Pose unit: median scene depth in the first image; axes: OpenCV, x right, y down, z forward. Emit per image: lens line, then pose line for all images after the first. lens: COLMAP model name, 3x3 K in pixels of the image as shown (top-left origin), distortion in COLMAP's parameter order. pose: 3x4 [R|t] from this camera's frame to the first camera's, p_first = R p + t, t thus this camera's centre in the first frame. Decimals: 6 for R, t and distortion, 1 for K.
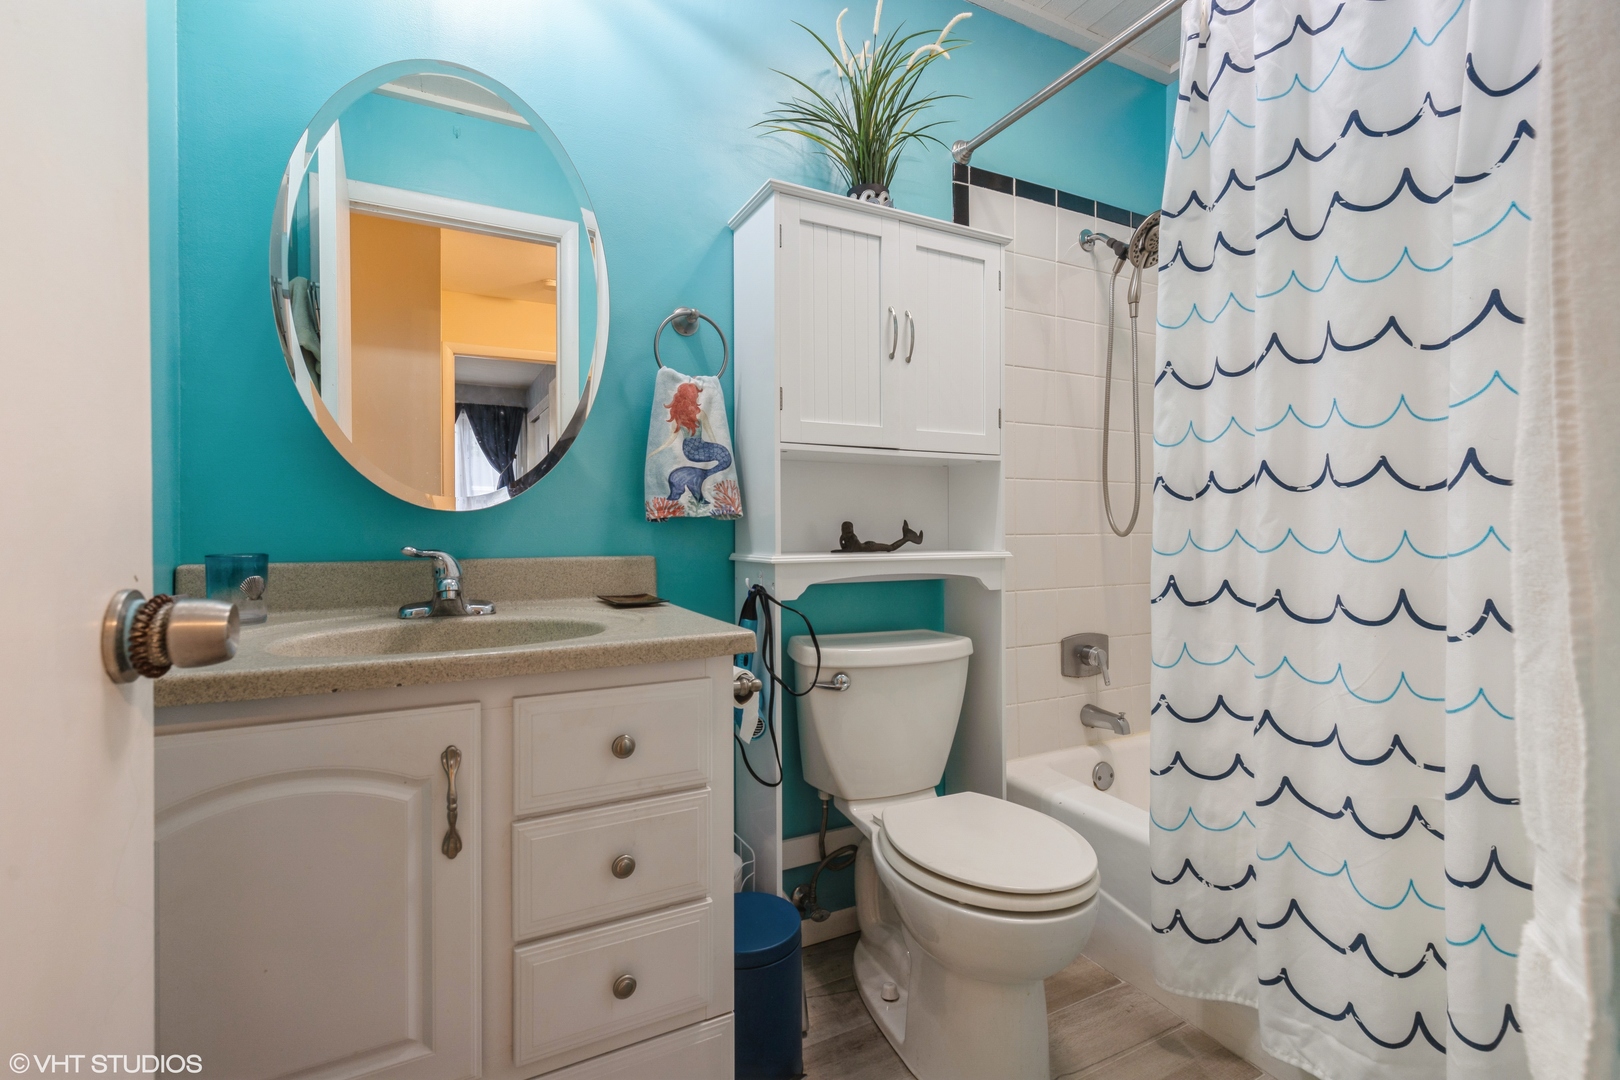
lens RADIAL K [[729.3, 0, 820.9], [0, 729.3, 538.0], [0, 0, 1]] dist [-0.000759, 0.000187]
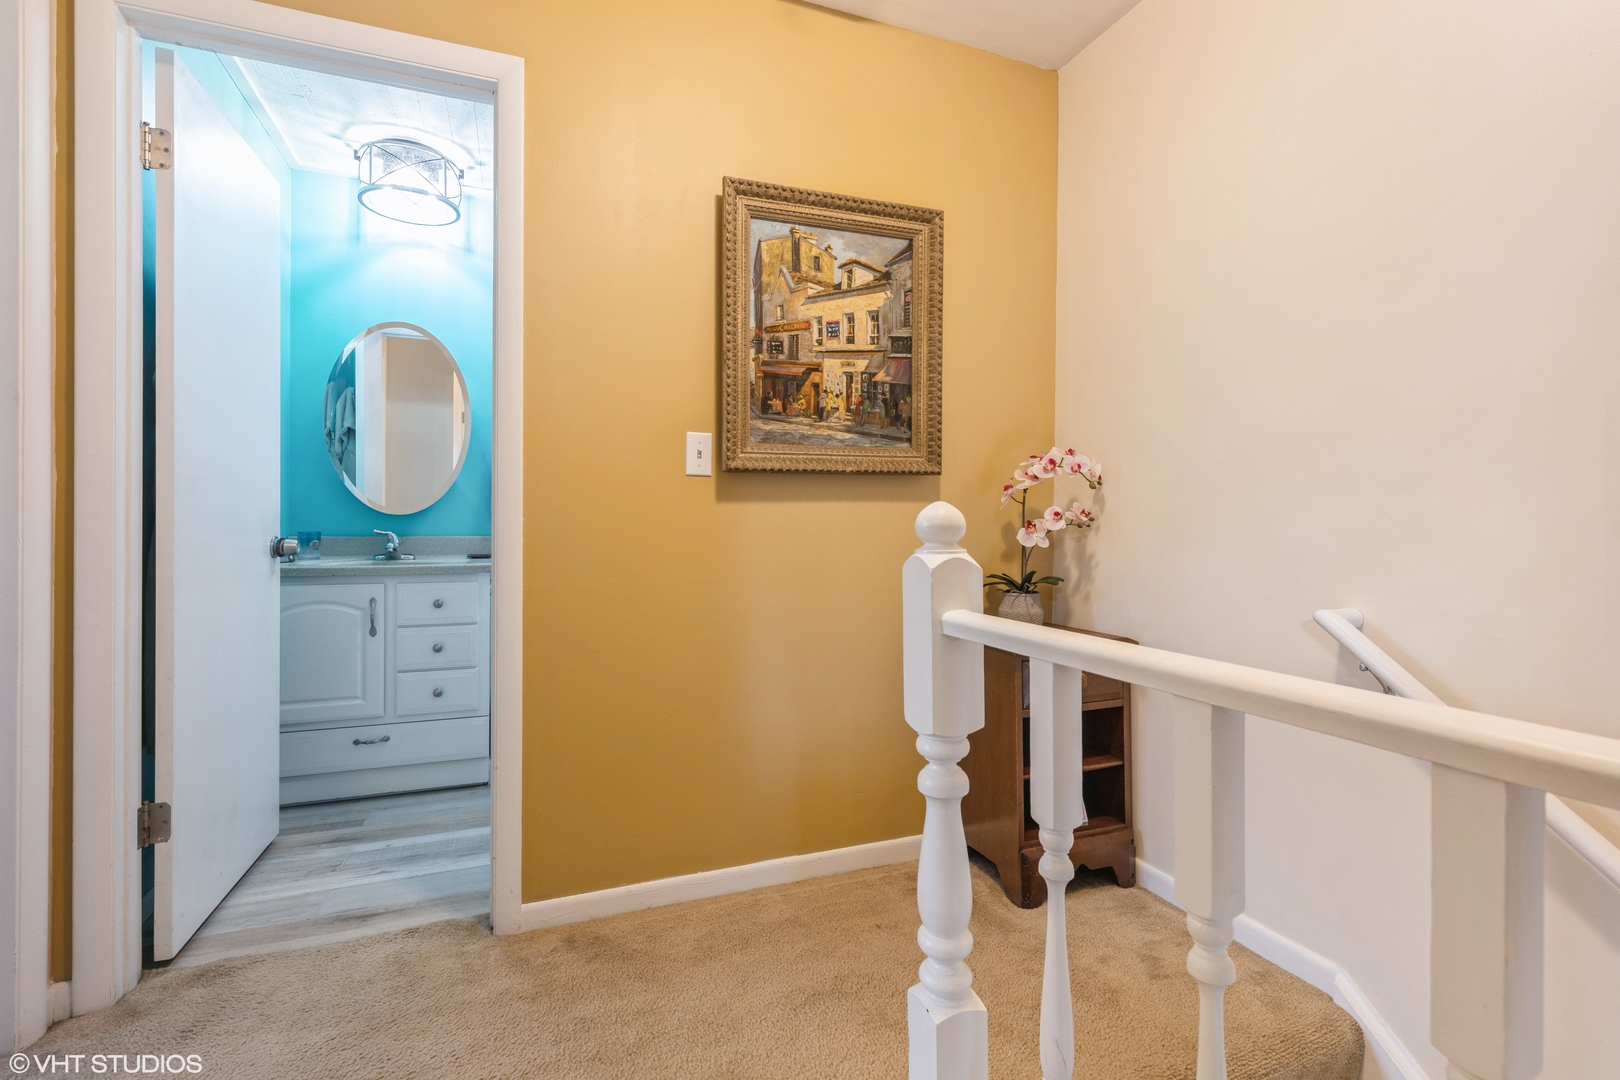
lens RADIAL K [[729.3, 0, 800.7], [0, 729.3, 532.7], [0, 0, 1]] dist [-0.000759, 0.000187]
pose [[0.993481, 0.007523, -0.113752, 1.474194], [-0.007660, 0.999970, -0.000765, 0.016947], [0.113742, 0.001631, 0.993509, -1.645741]]
